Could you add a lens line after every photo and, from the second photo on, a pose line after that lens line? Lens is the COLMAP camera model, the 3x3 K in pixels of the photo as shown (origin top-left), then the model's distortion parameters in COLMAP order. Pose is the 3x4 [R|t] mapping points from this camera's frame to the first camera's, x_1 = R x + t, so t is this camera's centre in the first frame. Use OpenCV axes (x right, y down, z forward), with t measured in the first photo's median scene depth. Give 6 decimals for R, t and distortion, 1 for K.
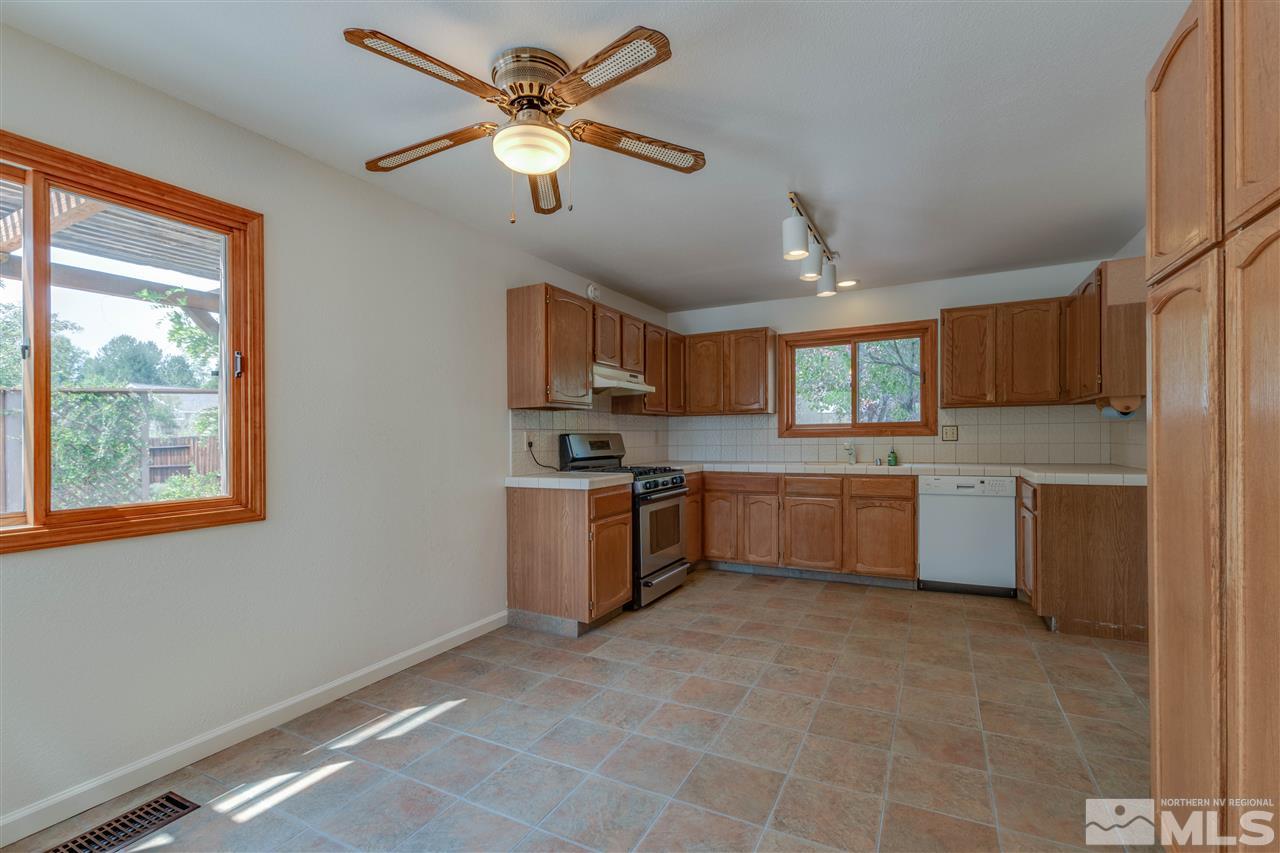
lens RADIAL K [[564.2, 0, 643.5], [0, 564.2, 432.7], [0, 0, 1]] dist [0.007353, -0.004389]
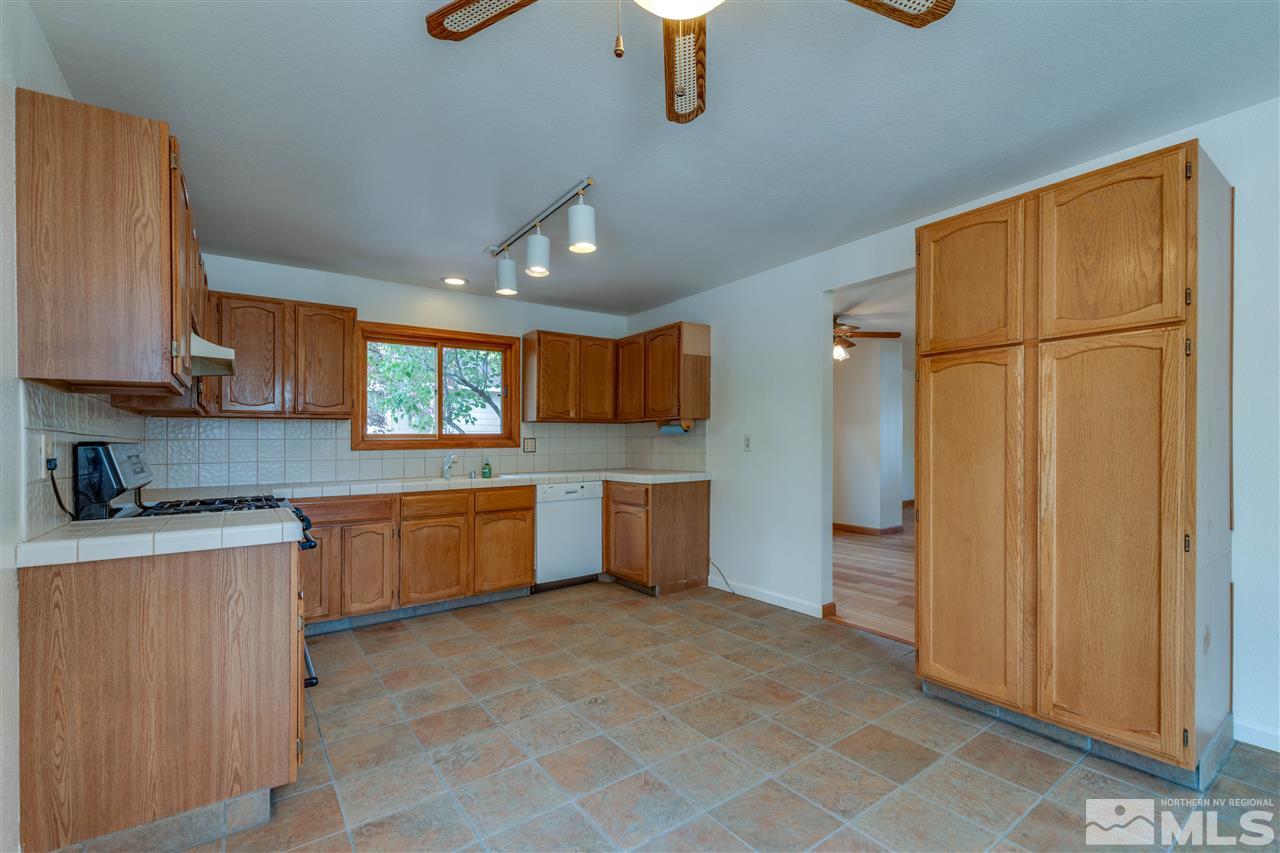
lens RADIAL K [[556.7, 0, 641.7], [0, 556.7, 449.3], [0, 0, 1]] dist [0.001209, -0.000519]
pose [[0.449610, -0.002083, 0.893223, -0.361672], [0.000468, 0.999998, 0.002096, 0.007497], [-0.893225, -0.000524, 0.449610, 0.372777]]
